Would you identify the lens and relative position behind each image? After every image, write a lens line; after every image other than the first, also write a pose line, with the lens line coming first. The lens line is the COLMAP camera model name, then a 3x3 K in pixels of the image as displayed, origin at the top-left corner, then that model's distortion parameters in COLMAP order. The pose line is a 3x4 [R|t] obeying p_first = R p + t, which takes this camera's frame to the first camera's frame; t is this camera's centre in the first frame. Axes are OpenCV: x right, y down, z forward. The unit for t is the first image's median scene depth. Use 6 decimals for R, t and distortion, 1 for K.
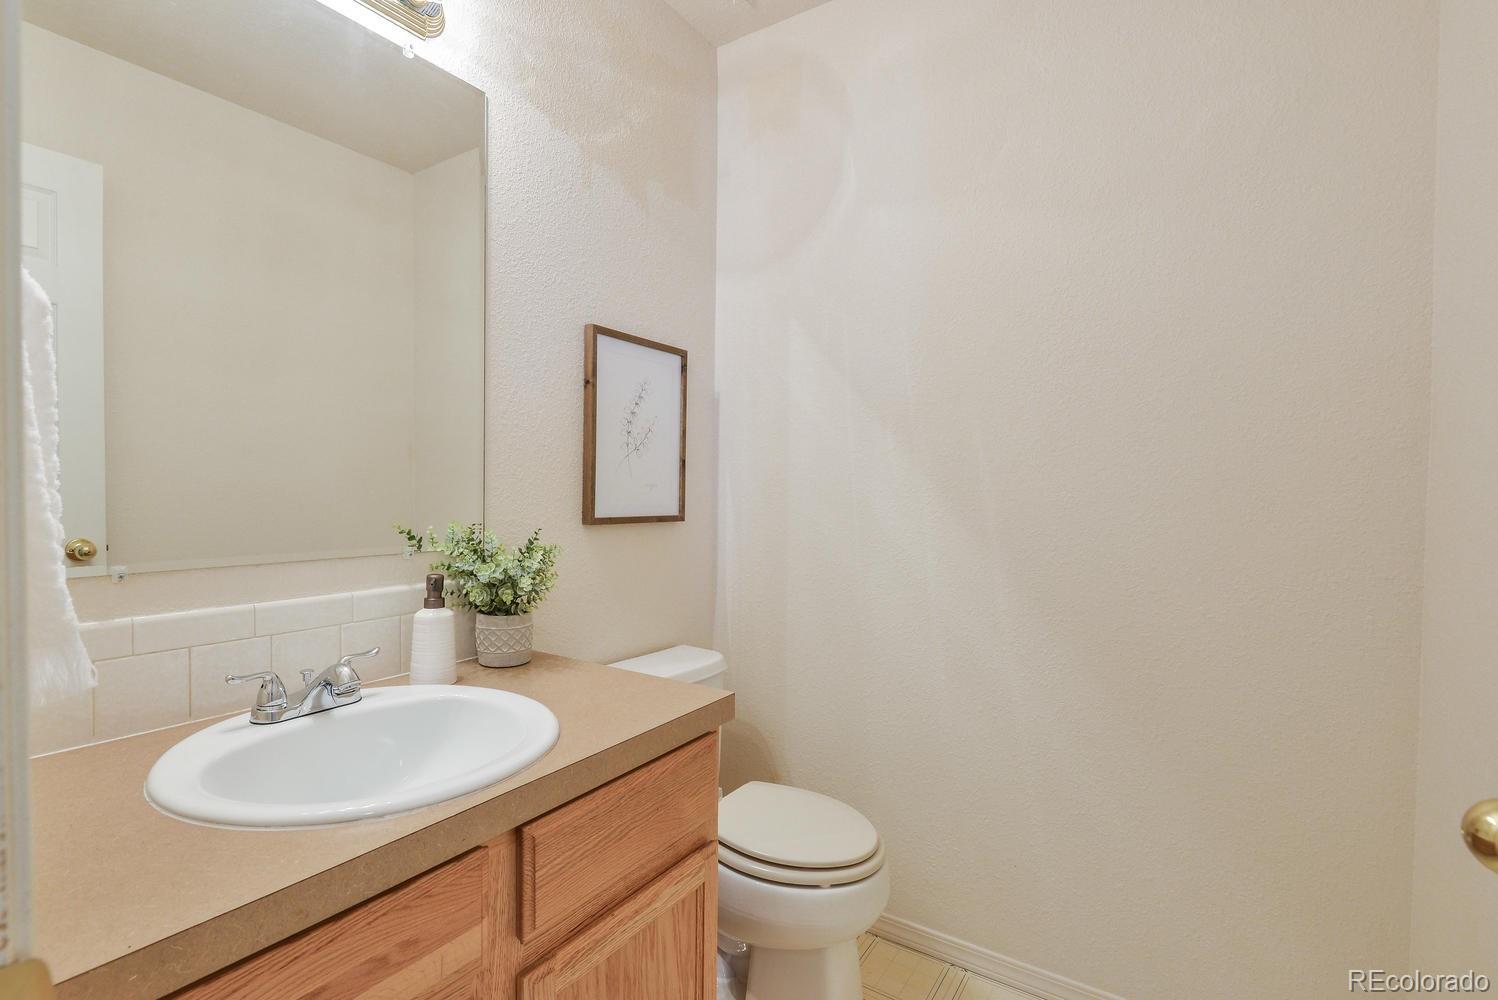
lens RADIAL K [[692.9, 0, 745.2], [0, 692.9, 506.2], [0, 0, 1]] dist [-0.000455, -0.000551]
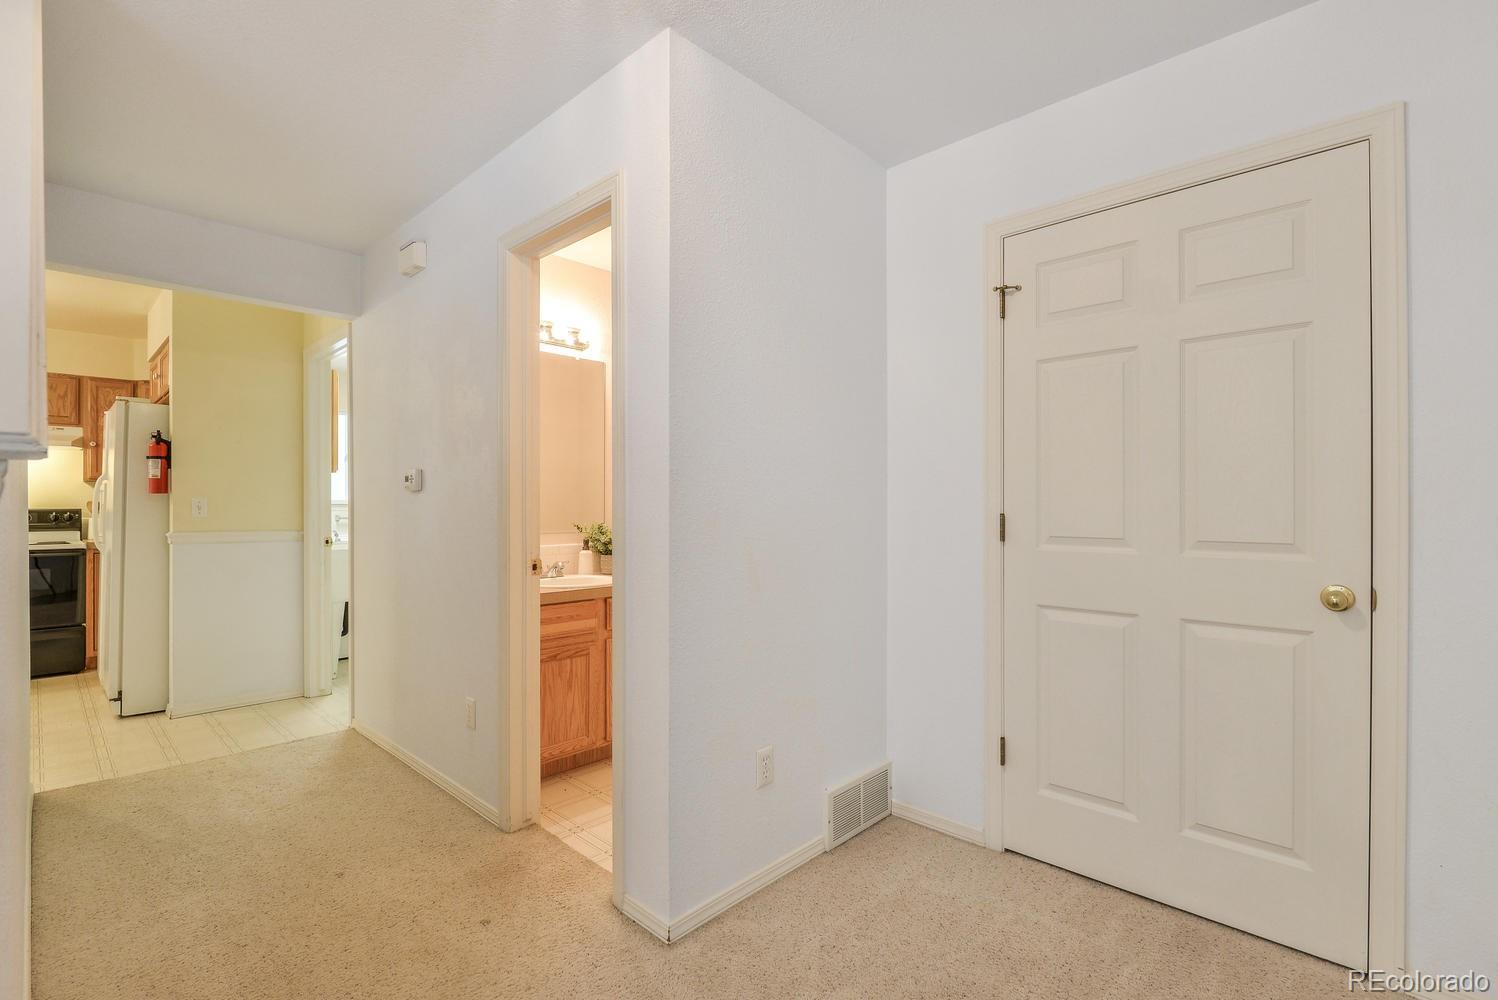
lens RADIAL K [[692.9, 0, 745.2], [0, 692.9, 506.2], [0, 0, 1]] dist [-0.000455, -0.000551]
pose [[0.977621, -0.018621, -0.209549, 0.785994], [0.010916, 0.999223, -0.037865, 0.077600], [0.210091, 0.034730, 0.977065, -1.640655]]
